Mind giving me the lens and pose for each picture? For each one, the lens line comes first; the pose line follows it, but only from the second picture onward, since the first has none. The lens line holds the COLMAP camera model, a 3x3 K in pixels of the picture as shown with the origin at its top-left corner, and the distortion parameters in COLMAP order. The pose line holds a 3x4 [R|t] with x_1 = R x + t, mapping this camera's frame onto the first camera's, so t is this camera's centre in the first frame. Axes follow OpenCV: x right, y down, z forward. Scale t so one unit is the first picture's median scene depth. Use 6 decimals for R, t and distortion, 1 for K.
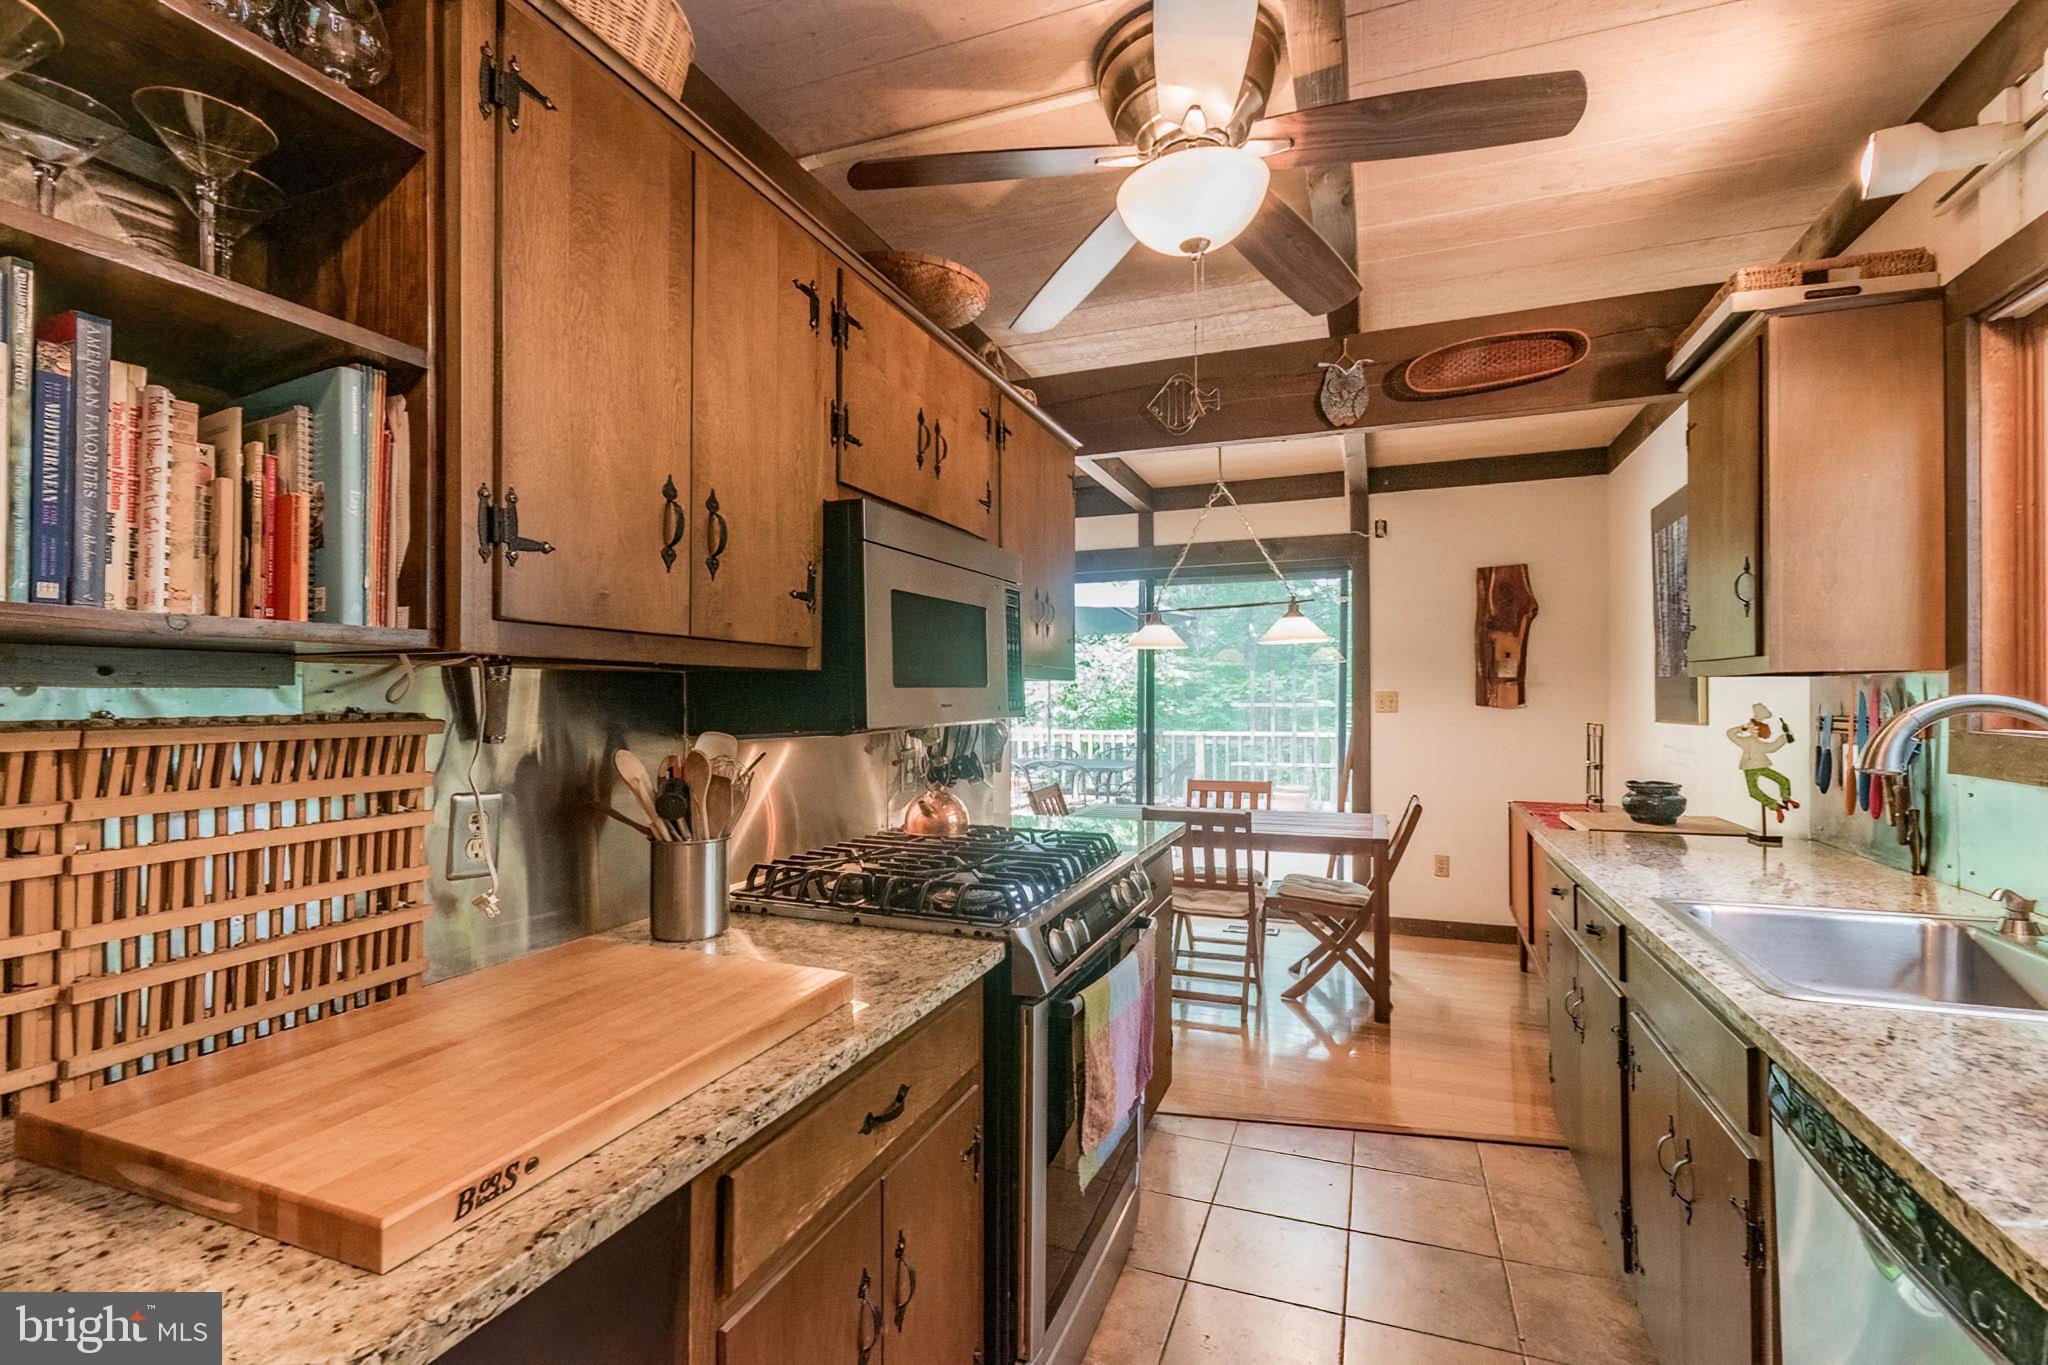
lens RADIAL K [[951.8, 0, 978.6], [0, 951.8, 684.1], [0, 0, 1]] dist [0.000964, -0.001190]
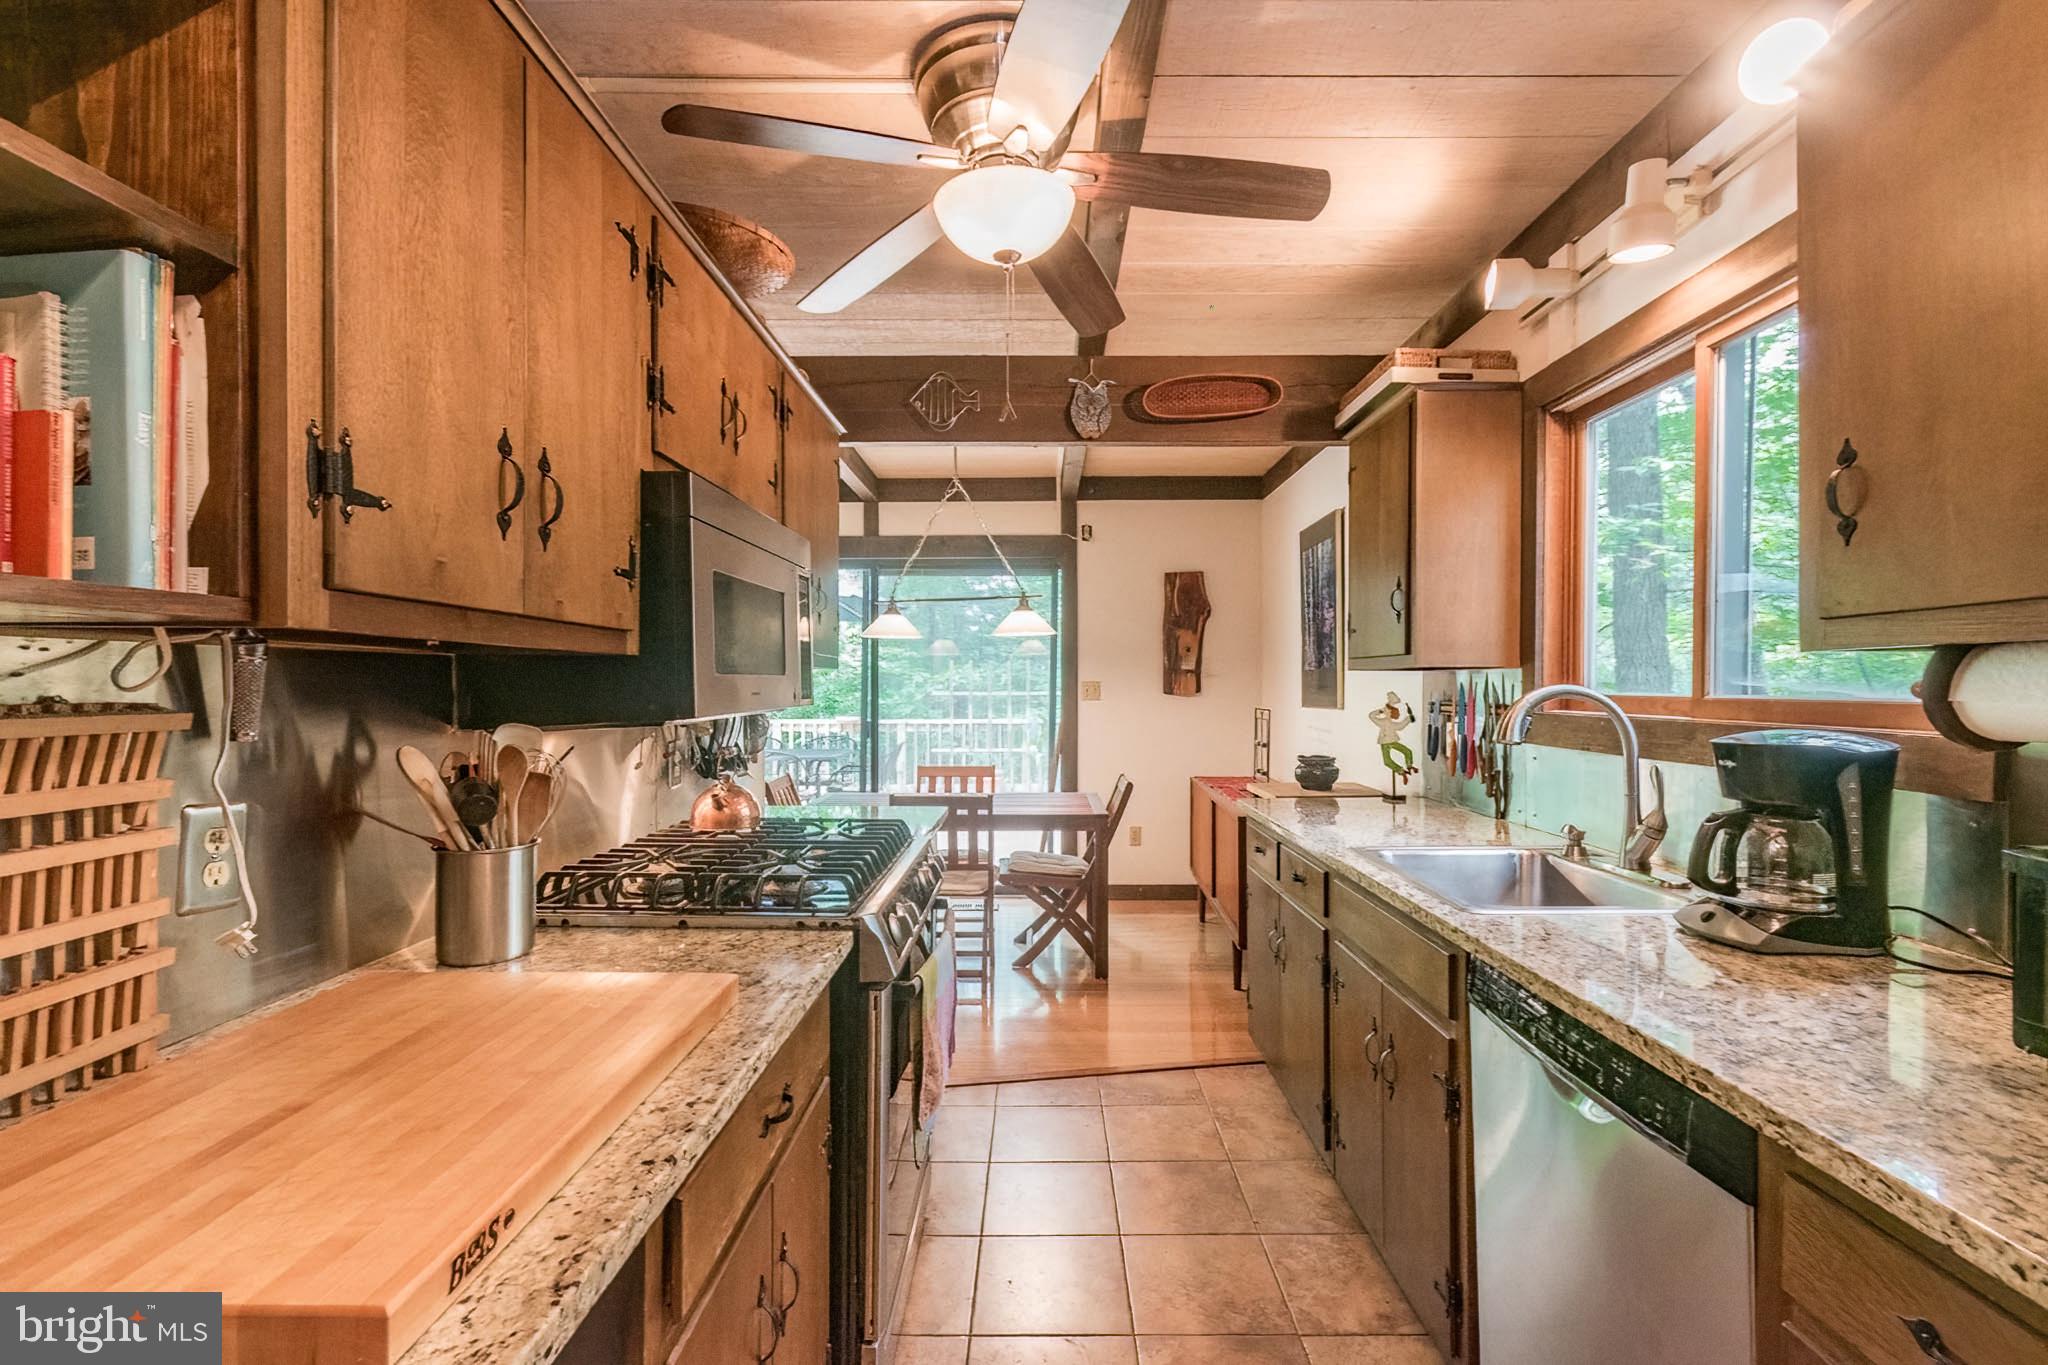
lens RADIAL K [[953.5, 0, 1033.0], [0, 953.5, 686.9], [0, 0, 1]] dist [0.000017, -0.000347]
pose [[0.925468, 0.001939, 0.378822, -0.128457], [-0.007510, 0.999884, 0.013228, 0.000739], [-0.378752, -0.015088, 0.925375, 0.005307]]
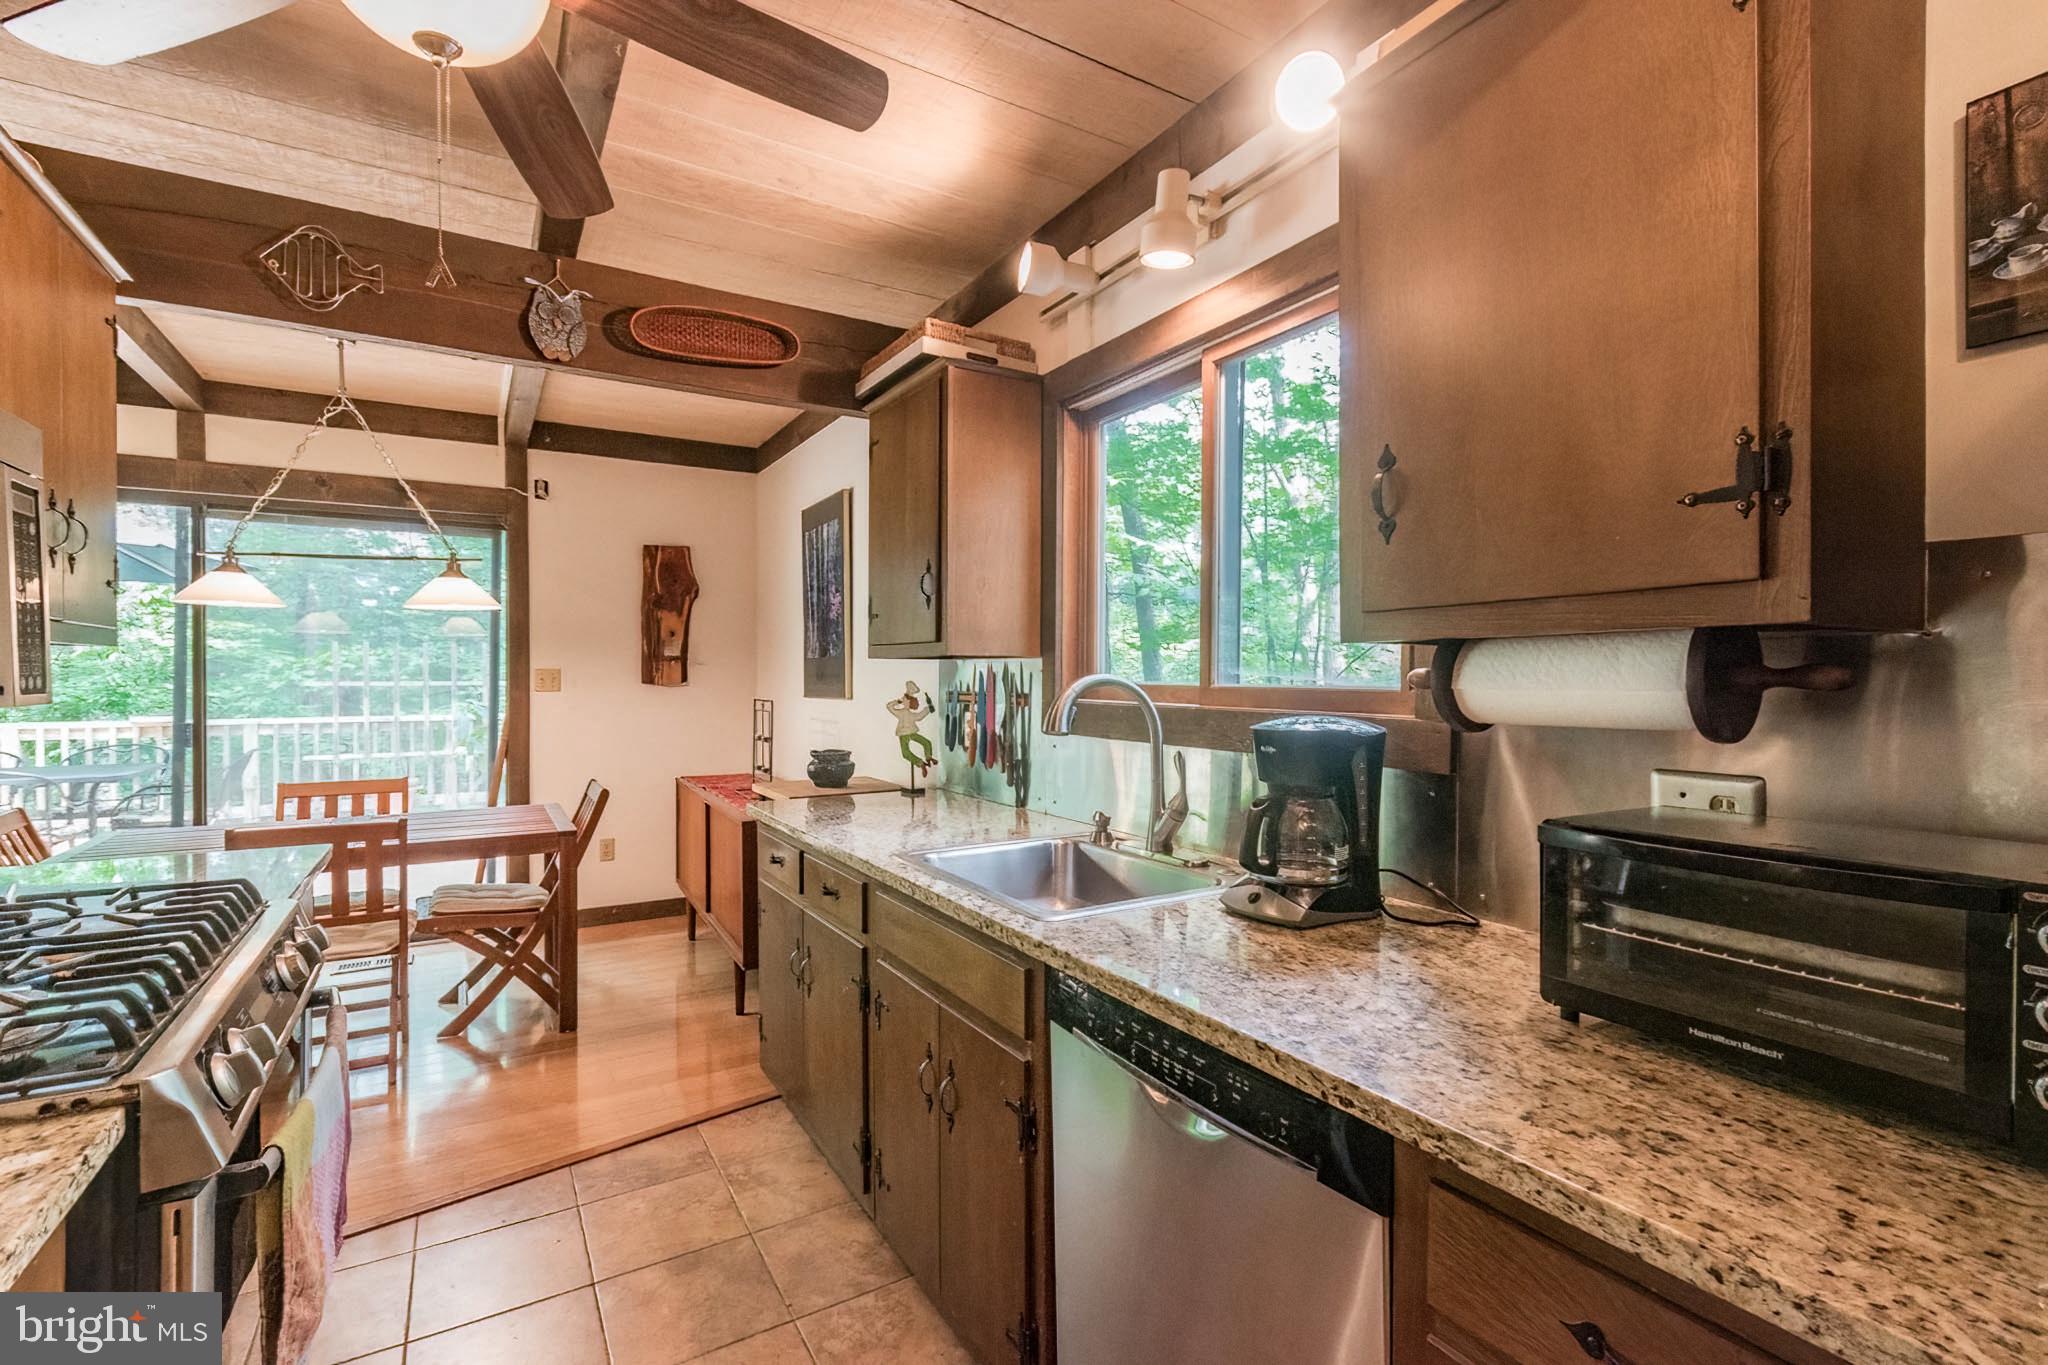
lens RADIAL K [[951.7, 0, 1058.8], [0, 951.7, 684.4], [0, 0, 1]] dist [0.005067, 0.000091]
pose [[0.579733, -0.003462, 0.814799, -0.081193], [-0.015332, 0.999768, 0.015157, 0.003734], [-0.814662, -0.021279, 0.579546, 0.165814]]
